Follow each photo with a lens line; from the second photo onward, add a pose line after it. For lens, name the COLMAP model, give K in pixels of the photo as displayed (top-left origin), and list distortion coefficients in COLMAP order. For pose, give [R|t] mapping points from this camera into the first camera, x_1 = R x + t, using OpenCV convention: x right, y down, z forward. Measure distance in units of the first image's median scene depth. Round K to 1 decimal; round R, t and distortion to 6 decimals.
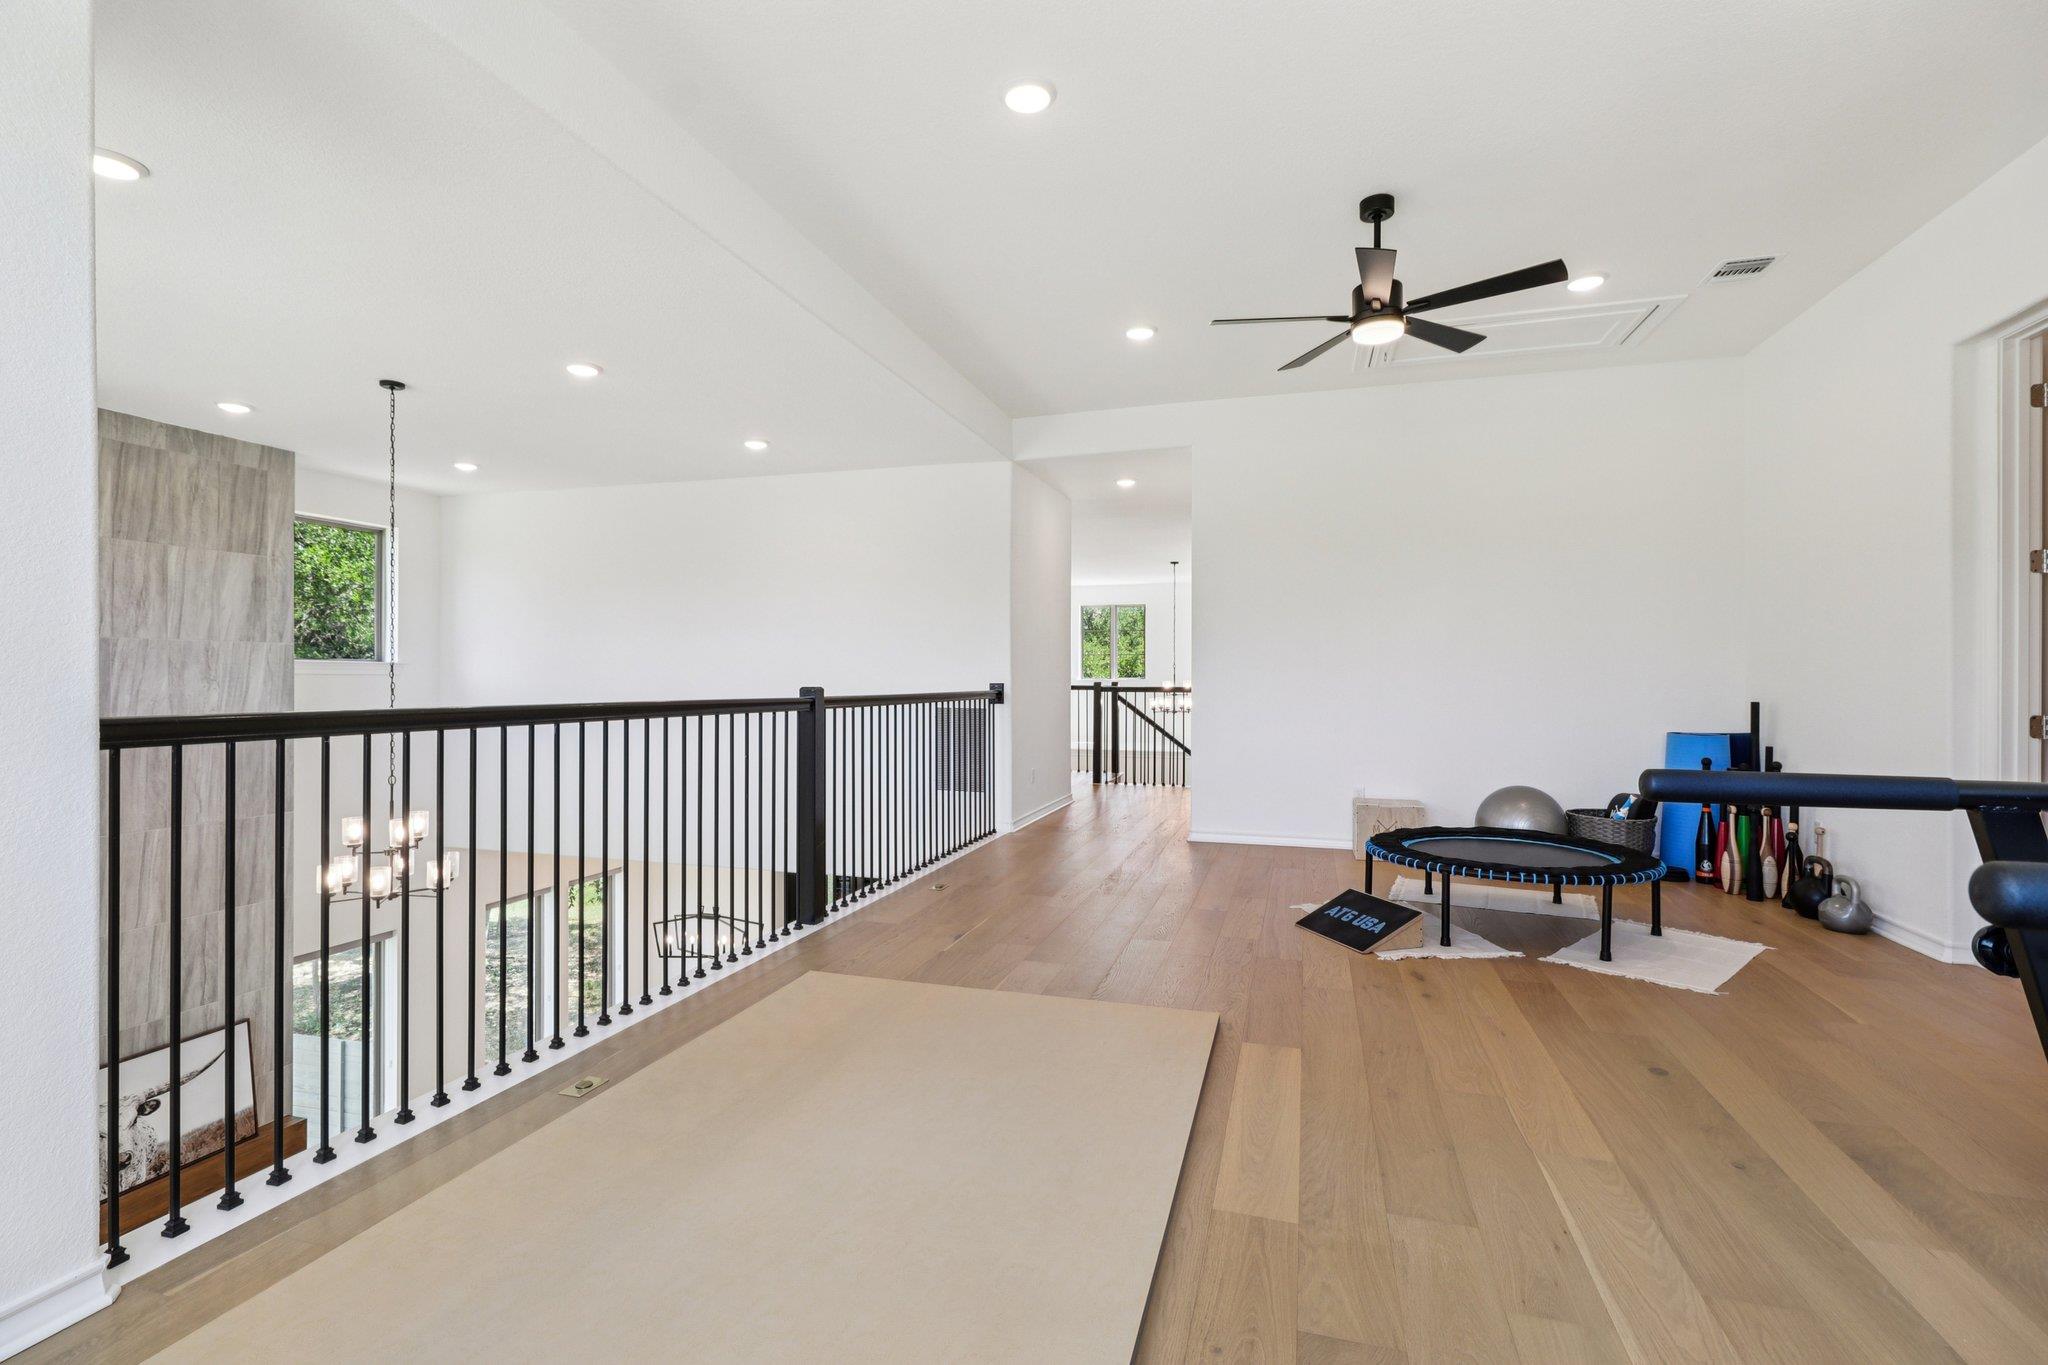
lens RADIAL K [[948.1, 0, 1022.7], [0, 948.1, 680.5], [0, 0, 1]] dist [0.002445, 0.000157]
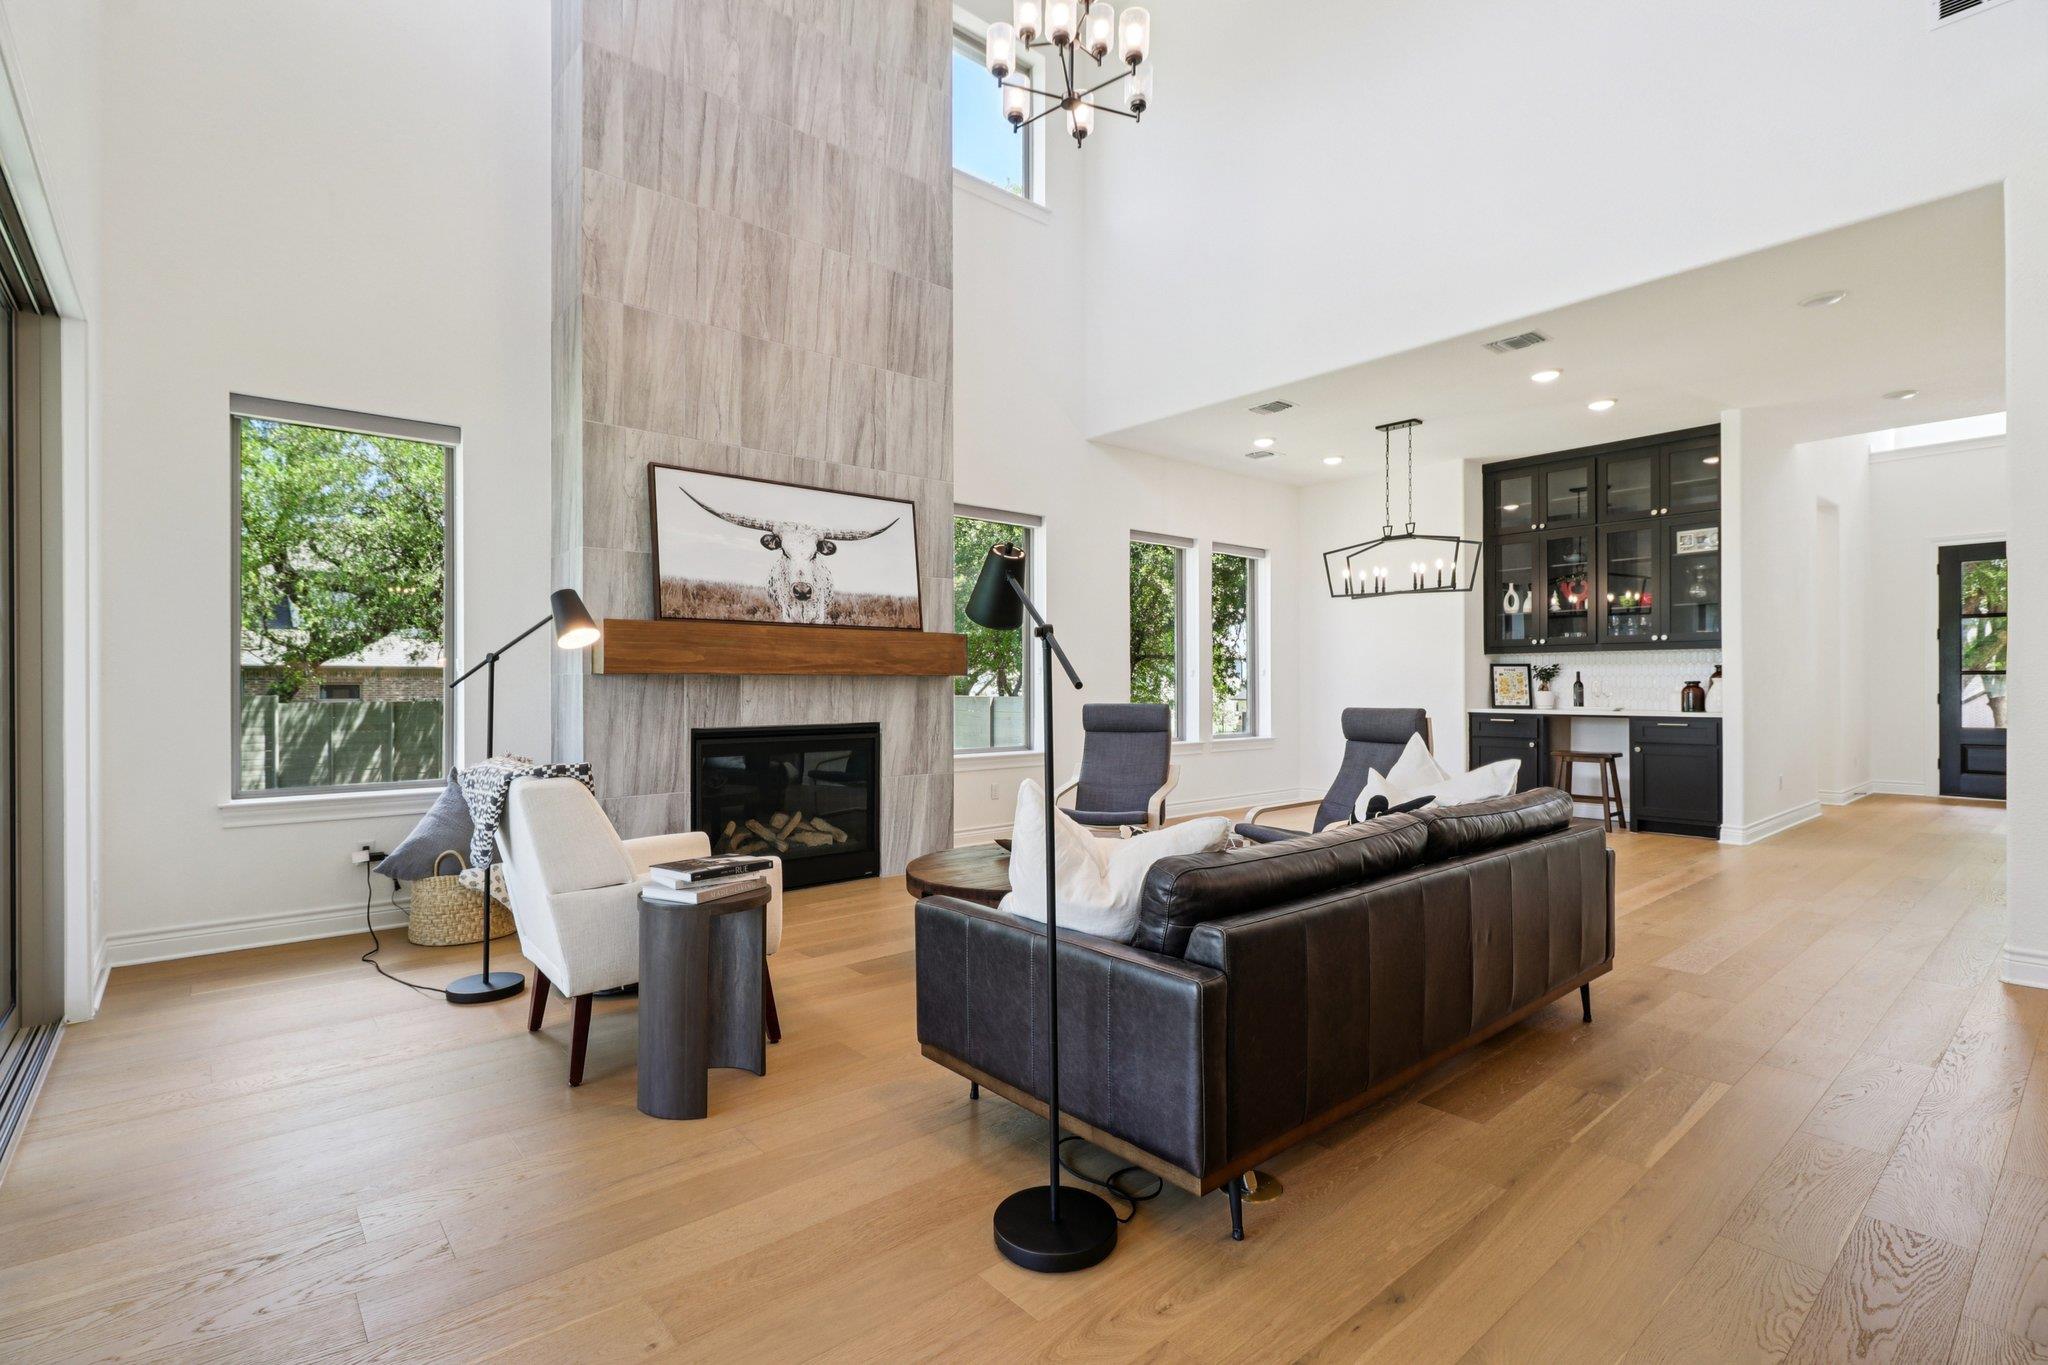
lens RADIAL K [[948.1, 0, 1025.9], [0, 948.1, 682.9], [0, 0, 1]] dist [0.002445, 0.000157]
pose [[0.840831, -0.004569, -0.541278, -0.276312], [0.003806, 0.999990, -0.002528, 0.570819], [0.541284, 0.000065, 0.840840, 0.347656]]
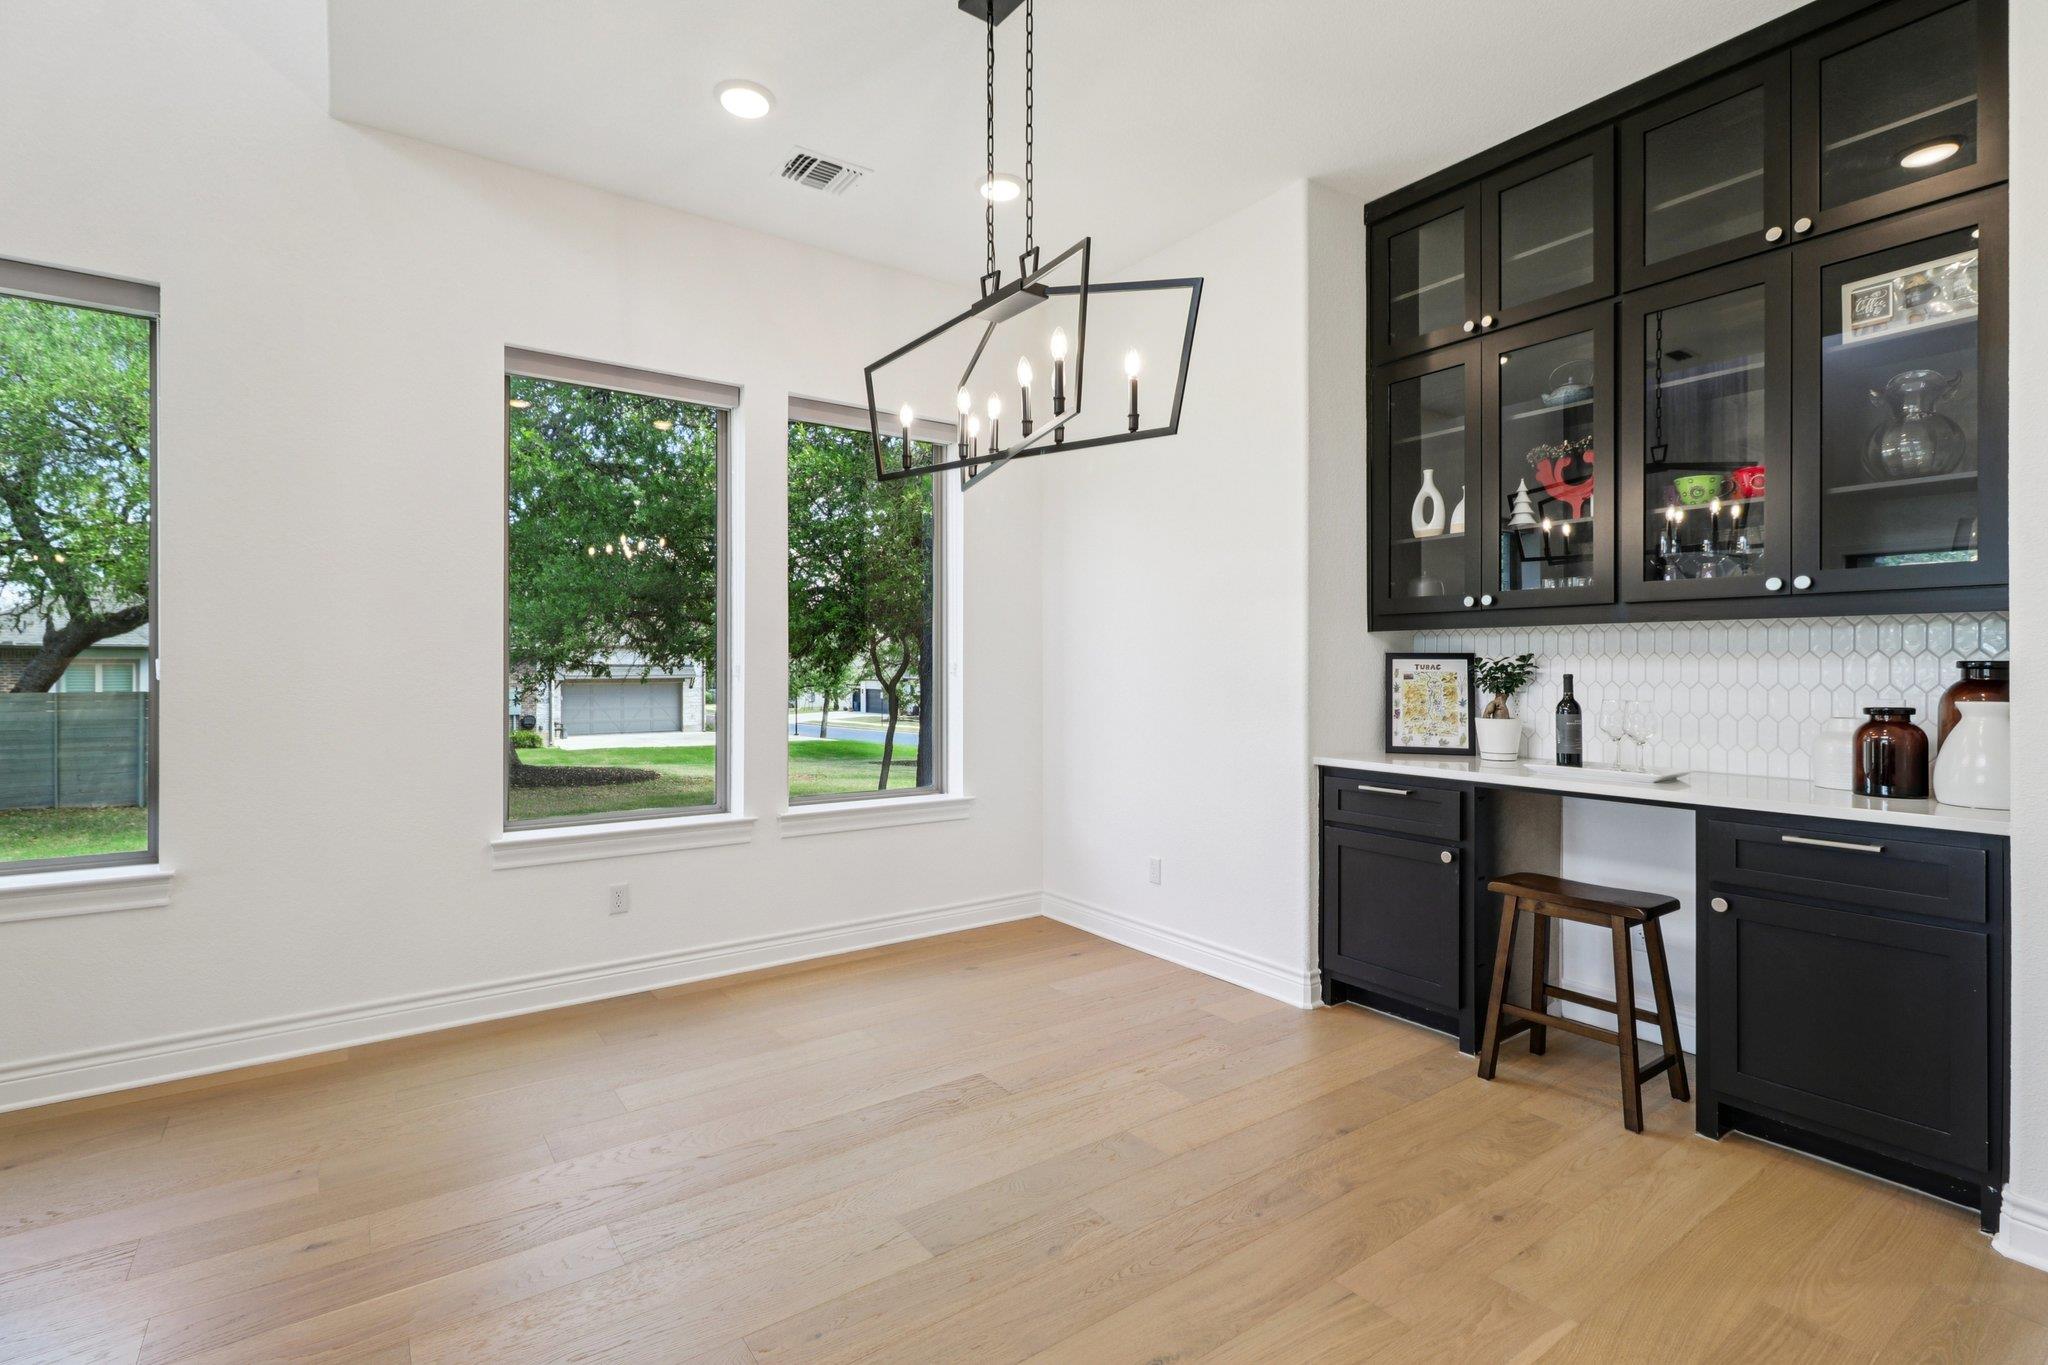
lens RADIAL K [[948.1, 0, 1028.9], [0, 948.1, 666.4], [0, 0, 1]] dist [0.002445, 0.000157]
pose [[0.796096, -0.000757, -0.605170, -0.265309], [-0.000140, 0.999999, -0.001435, 0.551493], [0.605170, 0.001227, 0.796095, 1.248346]]
